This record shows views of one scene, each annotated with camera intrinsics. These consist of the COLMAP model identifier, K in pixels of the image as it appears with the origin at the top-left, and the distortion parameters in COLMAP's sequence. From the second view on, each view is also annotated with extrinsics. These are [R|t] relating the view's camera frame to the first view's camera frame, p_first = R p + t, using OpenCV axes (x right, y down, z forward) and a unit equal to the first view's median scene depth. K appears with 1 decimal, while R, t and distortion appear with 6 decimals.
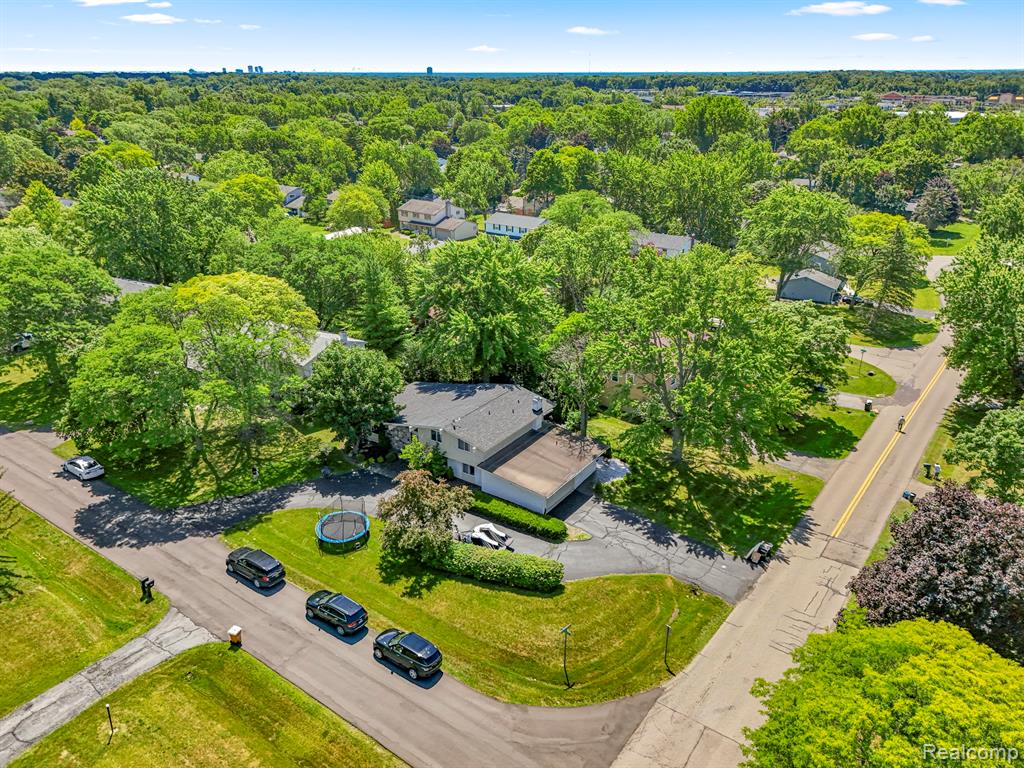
lens RADIAL K [[753.1, 0, 512.0], [0, 753.1, 384.0], [0, 0, 1]] dist [0.061202, -0.046672]
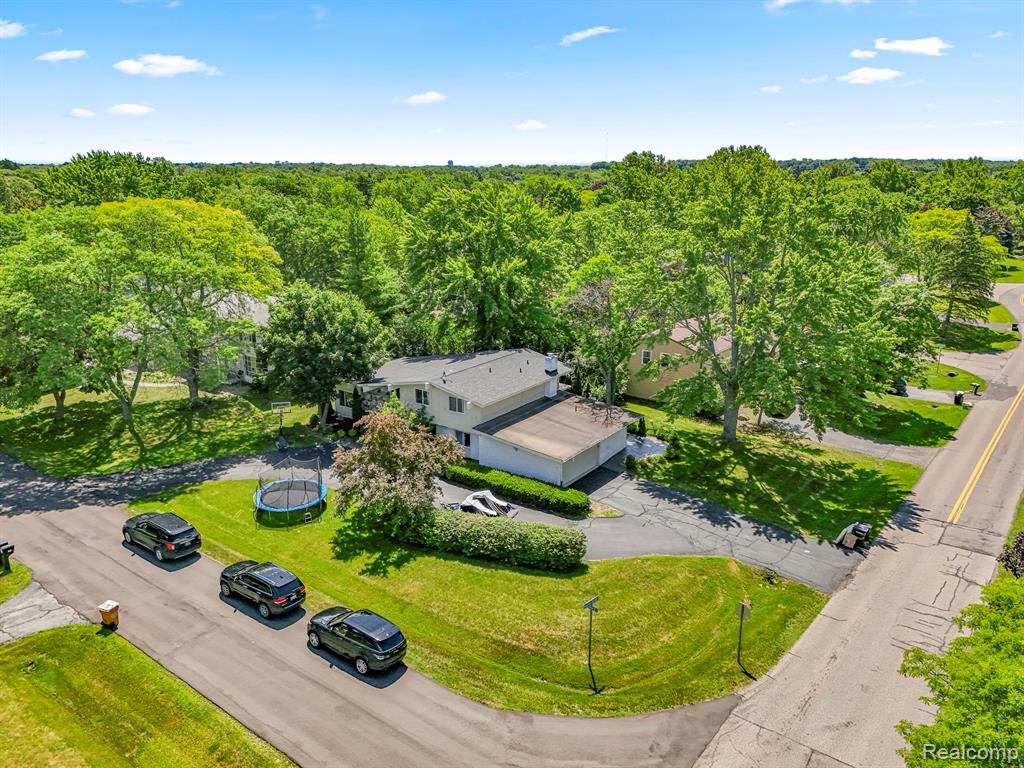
lens RADIAL K [[765.7, 0, 512.0], [0, 765.7, 384.0], [0, 0, 1]] dist [0.067025, -0.055165]
pose [[0.999716, 0.002967, -0.023666, 0.012913], [-0.005660, 0.993397, -0.114586, 0.161975], [0.023170, 0.114688, 0.993131, 0.229797]]
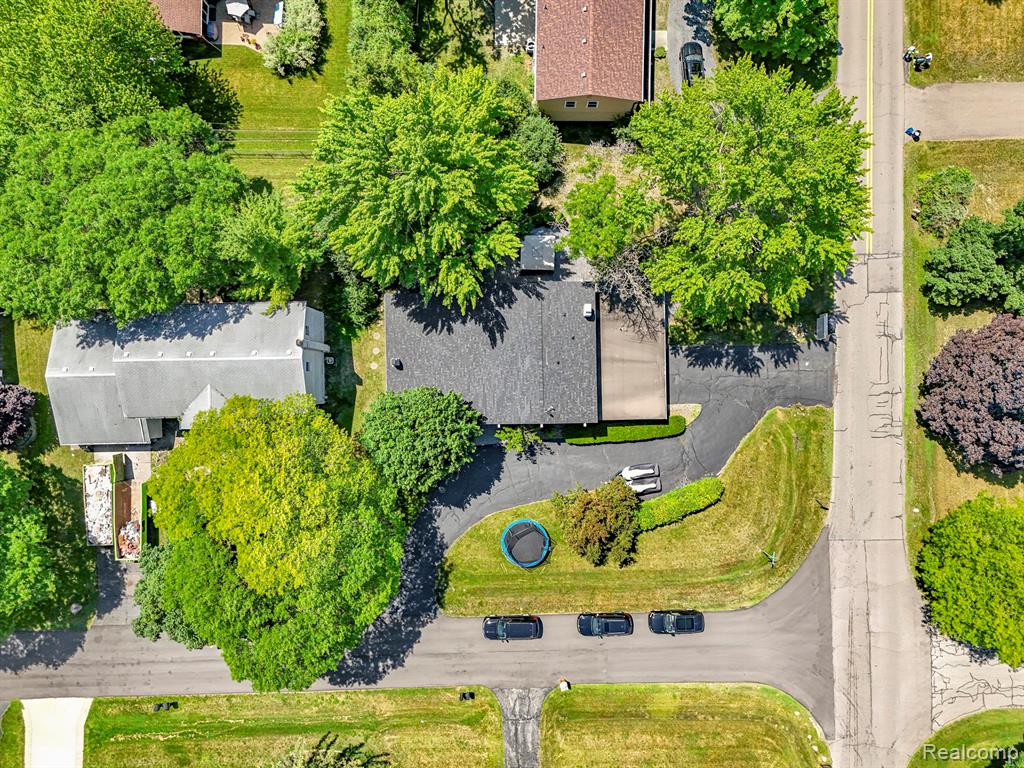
lens RADIAL K [[753.1, 0, 512.0], [0, 753.1, 384.0], [0, 0, 1]] dist [0.061202, -0.046672]
pose [[0.812826, -0.582490, -0.004333, -0.095120], [0.230694, 0.315071, 0.920603, -0.885279], [-0.534877, -0.749290, 0.390475, 0.738569]]
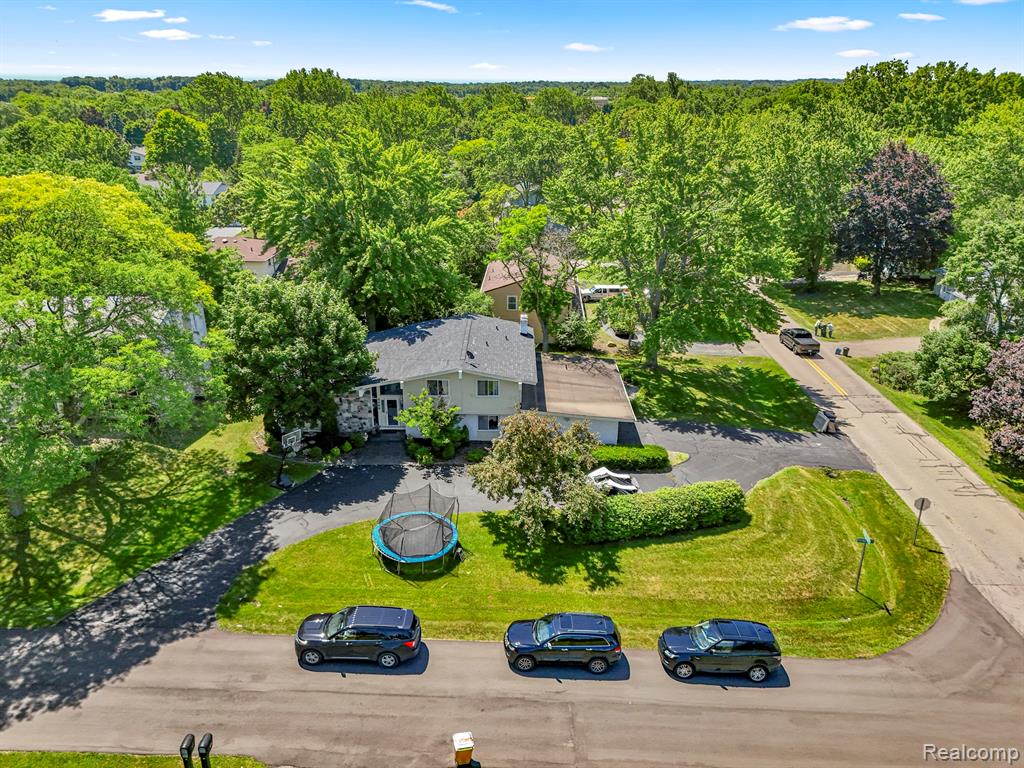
lens RADIAL K [[753.1, 0, 512.0], [0, 753.1, 384.0], [0, 0, 1]] dist [0.061202, -0.046672]
pose [[0.827110, -0.205305, 0.523201, -0.446252], [0.212242, 0.976063, 0.047483, 0.053104], [-0.520425, 0.071772, 0.850886, 0.414586]]
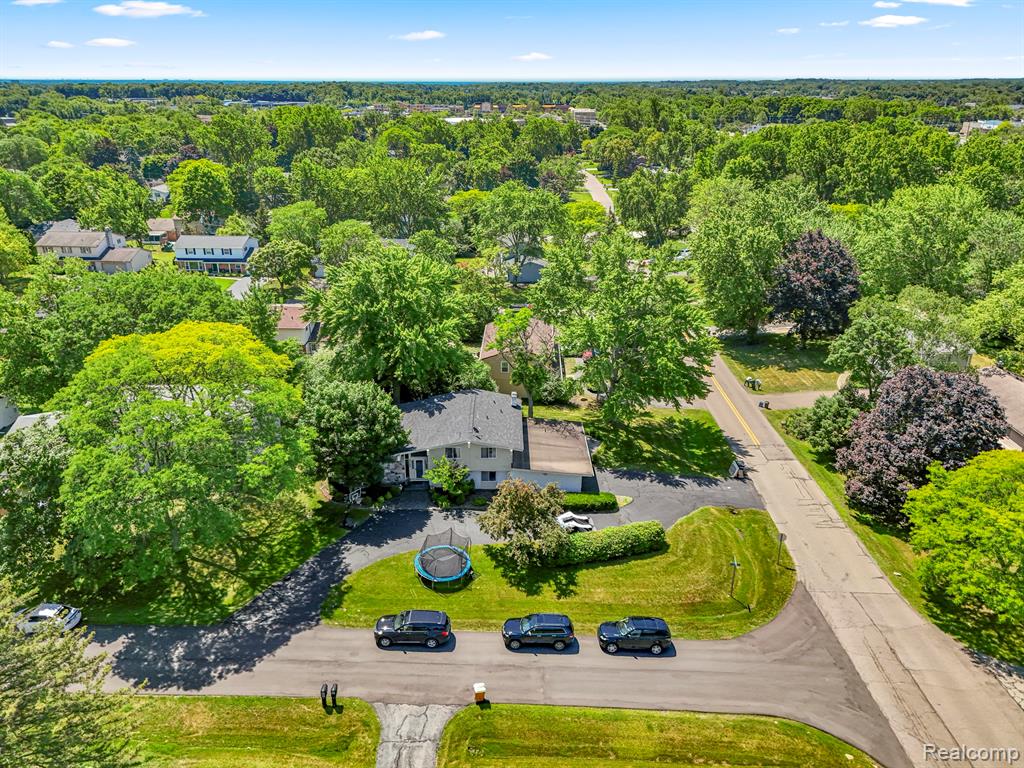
lens RADIAL K [[753.1, 0, 512.0], [0, 753.1, 384.0], [0, 0, 1]] dist [0.061202, -0.046672]
pose [[0.820138, -0.211222, 0.531751, -0.590243], [0.216954, 0.974765, 0.052582, -0.056833], [-0.529439, 0.072241, 0.845267, 0.145209]]
